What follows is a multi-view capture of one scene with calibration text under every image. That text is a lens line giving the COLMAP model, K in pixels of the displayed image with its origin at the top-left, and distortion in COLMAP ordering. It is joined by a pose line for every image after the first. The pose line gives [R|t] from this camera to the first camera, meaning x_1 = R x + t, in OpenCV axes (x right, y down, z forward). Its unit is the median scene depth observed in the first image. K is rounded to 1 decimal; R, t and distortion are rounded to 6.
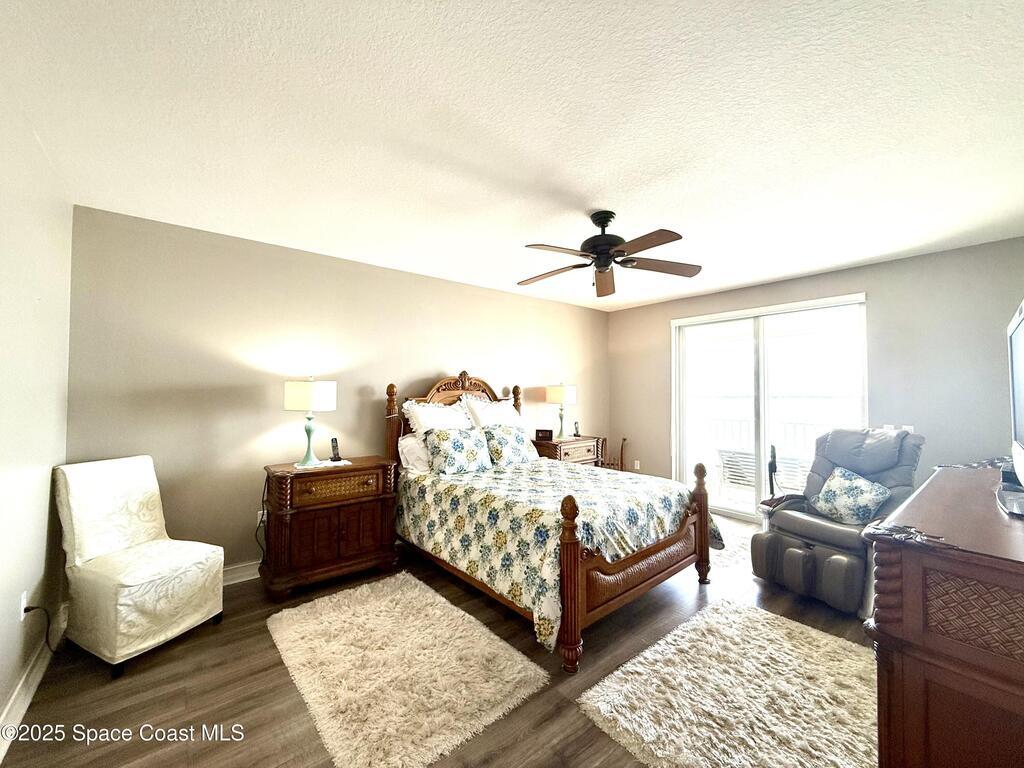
lens RADIAL K [[407.2, 0, 507.3], [0, 407.2, 385.6], [0, 0, 1]] dist [0.000730, -0.000414]
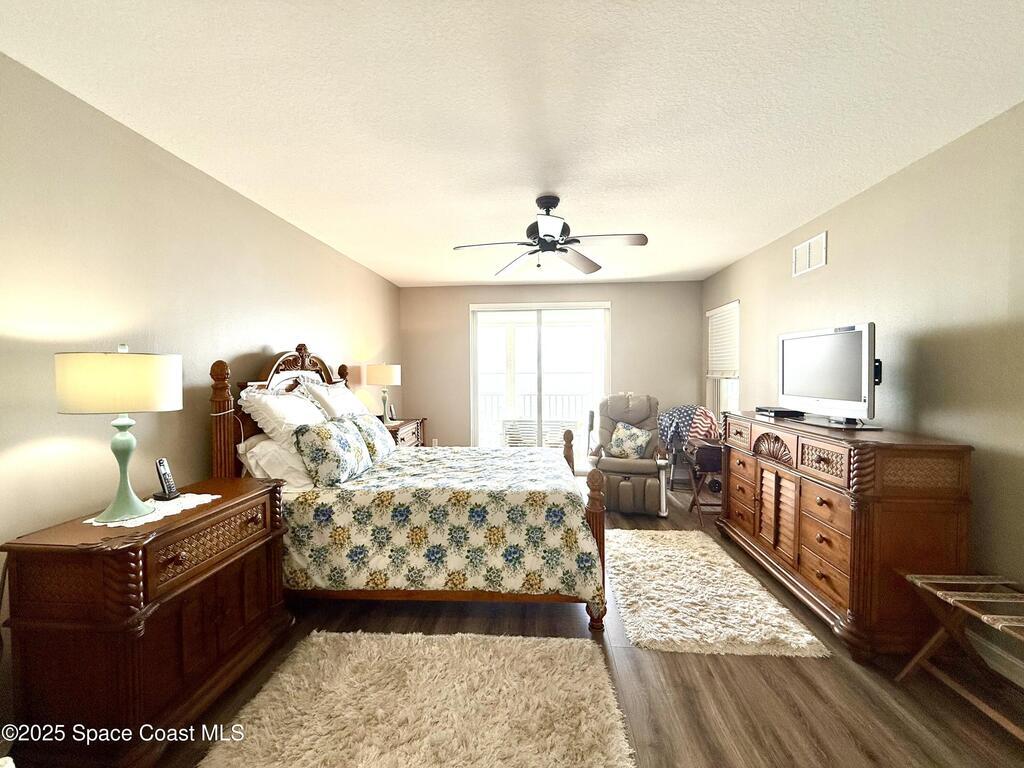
lens RADIAL K [[407.2, 0, 511.5], [0, 407.2, 381.2], [0, 0, 1]] dist [0.000730, -0.000414]
pose [[0.687791, -0.024179, 0.725506, -0.506871], [-0.005827, 0.999229, 0.038825, 0.000085], [-0.725885, -0.030931, 0.687120, 0.286157]]
